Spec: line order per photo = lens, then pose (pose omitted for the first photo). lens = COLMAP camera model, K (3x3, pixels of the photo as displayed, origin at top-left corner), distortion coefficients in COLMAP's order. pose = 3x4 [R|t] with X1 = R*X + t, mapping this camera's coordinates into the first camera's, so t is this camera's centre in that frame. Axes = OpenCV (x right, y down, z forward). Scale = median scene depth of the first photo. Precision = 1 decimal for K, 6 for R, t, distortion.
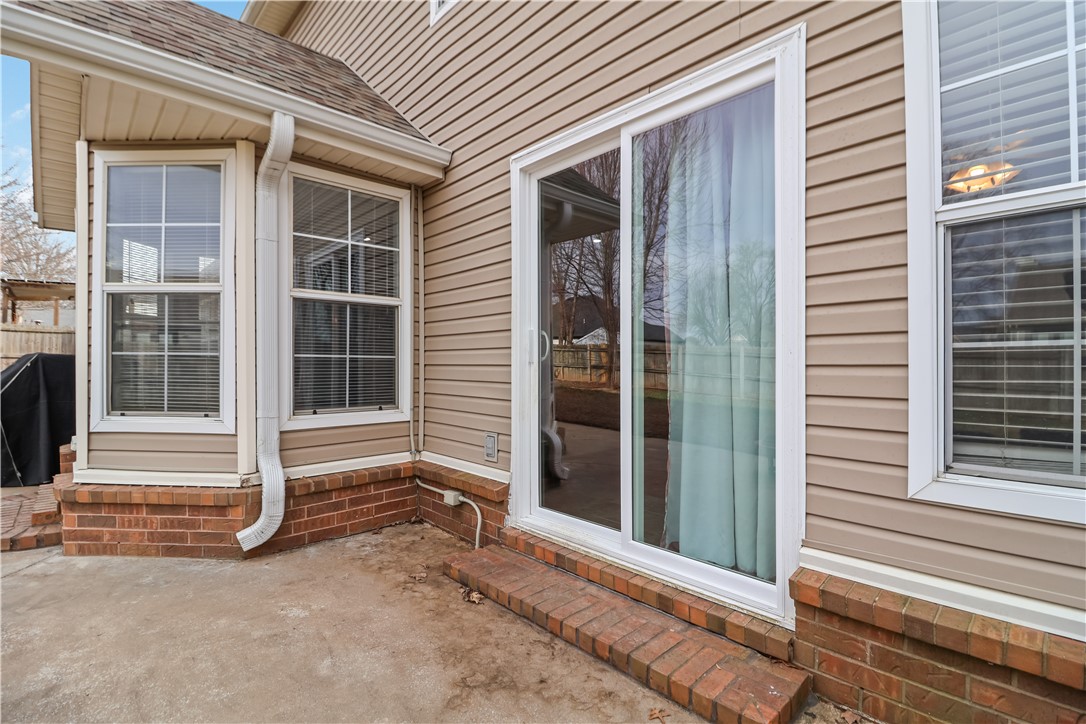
lens RADIAL K [[500.3, 0, 561.3], [0, 500.3, 360.9], [0, 0, 1]] dist [0.001113, -0.012267]
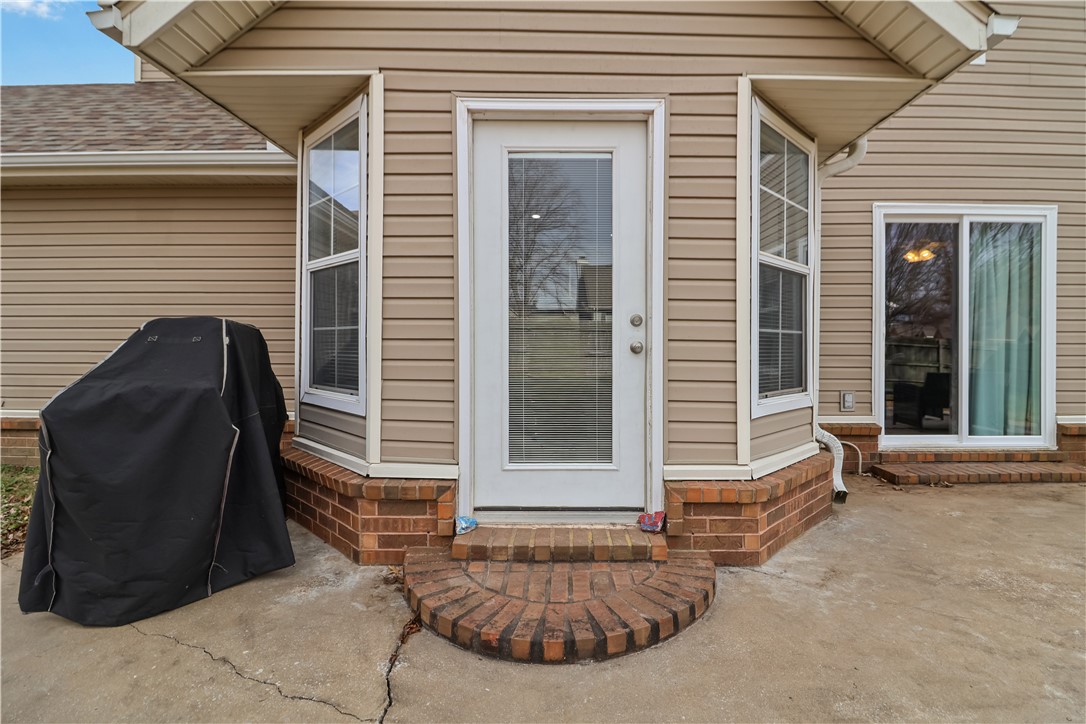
lens RADIAL K [[505.5, 0, 566.9], [0, 505.5, 339.7], [0, 0, 1]] dist [-0.000448, -0.013551]
pose [[0.697789, 0.002543, 0.716299, -1.835797], [-0.009609, 0.999937, 0.005811, -0.000909], [-0.716239, -0.010938, 0.697769, 0.616961]]
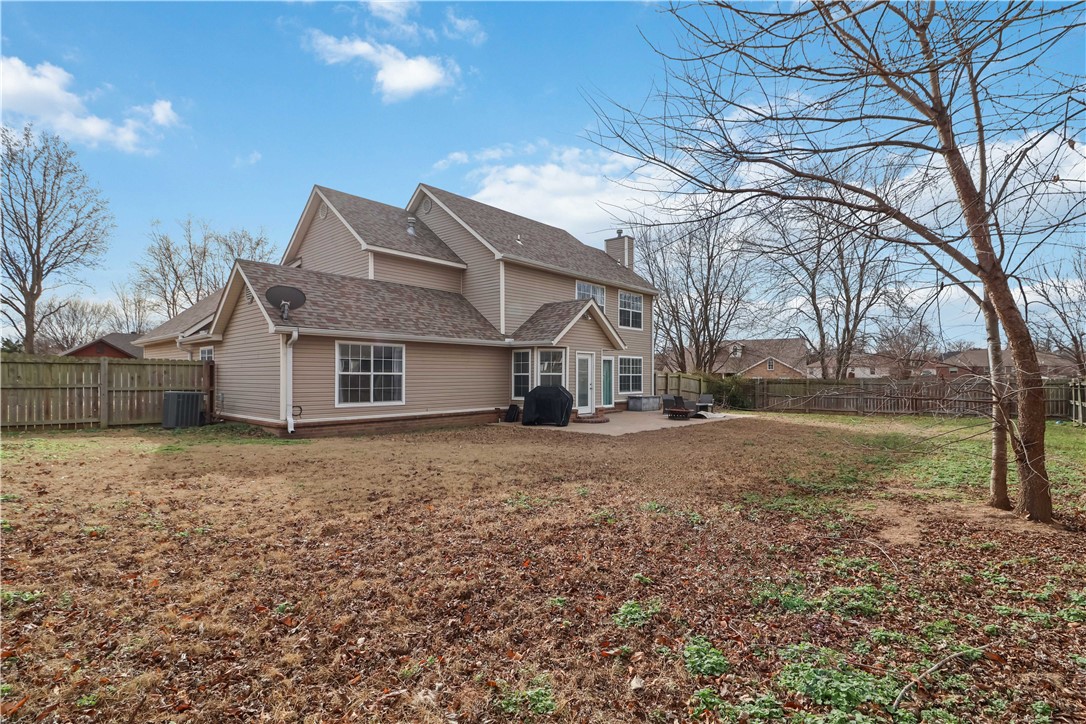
lens RADIAL K [[506.1, 0, 556.2], [0, 506.1, 367.0], [0, 0, 1]] dist [0.009345, -0.017001]
pose [[-0.078676, 0.016010, 0.996772, -7.048280], [-0.007513, 0.999833, -0.016652, -0.132859], [-0.996872, -0.008798, -0.078543, 2.043916]]
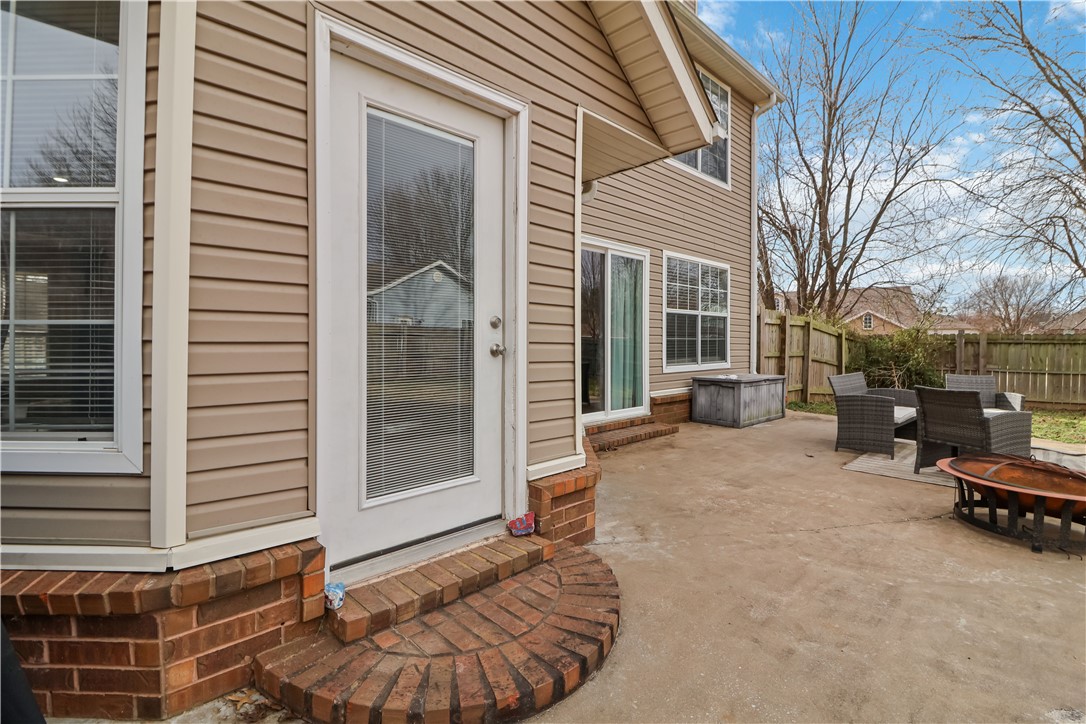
lens RADIAL K [[500.8, 0, 546.7], [0, 500.8, 338.7], [0, 0, 1]] dist [0.000154, -0.012466]
pose [[-0.000946, 0.003225, 0.999994, -1.969440], [-0.012003, 0.999923, -0.003236, -0.001436], [-0.999928, -0.012006, -0.000908, 1.077585]]
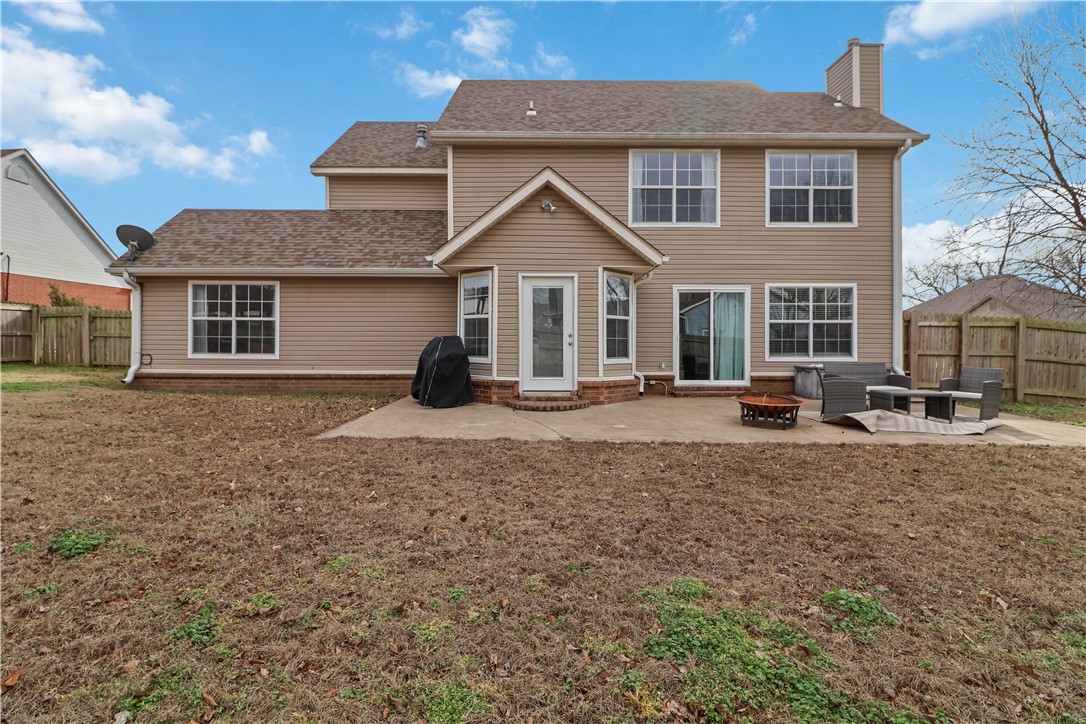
lens RADIAL K [[512.5, 0, 540.4], [0, 512.5, 335.9], [0, 0, 1]] dist [-0.002995, -0.000342]
pose [[0.695974, 0.006850, 0.718034, -3.495057], [-0.008086, 0.999966, -0.001702, -0.023151], [-0.718021, -0.004621, 0.696006, -0.906644]]
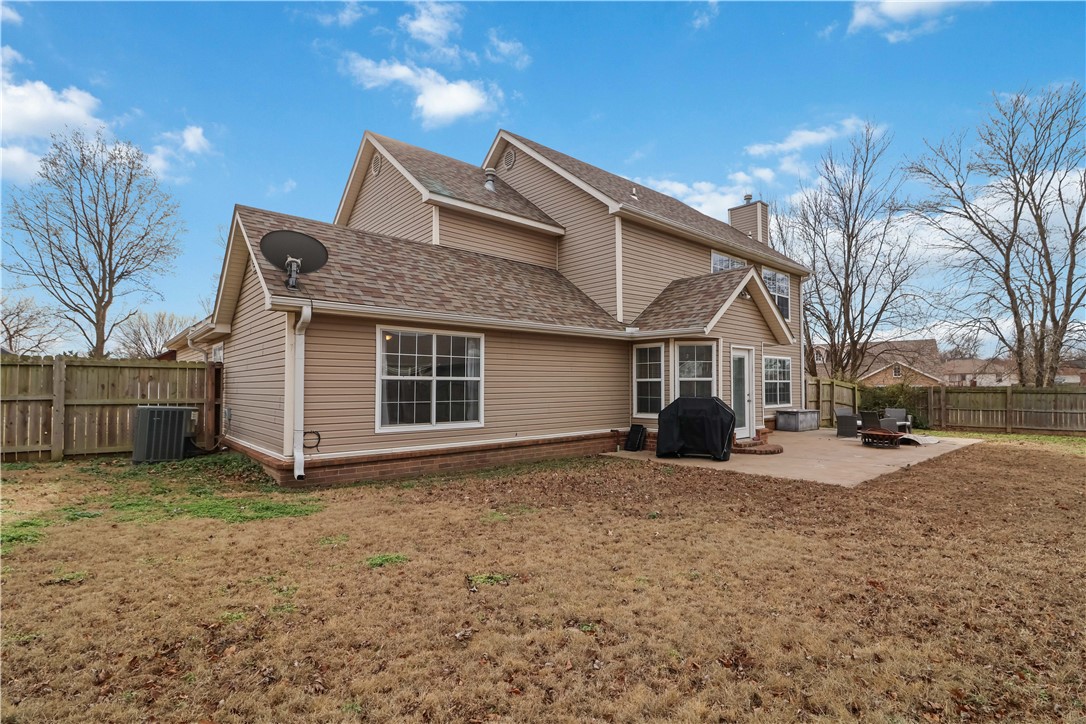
lens RADIAL K [[506.5, 0, 563.9], [0, 506.5, 363.4], [0, 0, 1]] dist [-0.001223, -0.000454]
pose [[0.040068, 0.041872, 0.998319, -5.224557], [-0.004794, 0.999118, -0.041713, -0.105269], [-0.999185, -0.003115, 0.040234, 2.482832]]
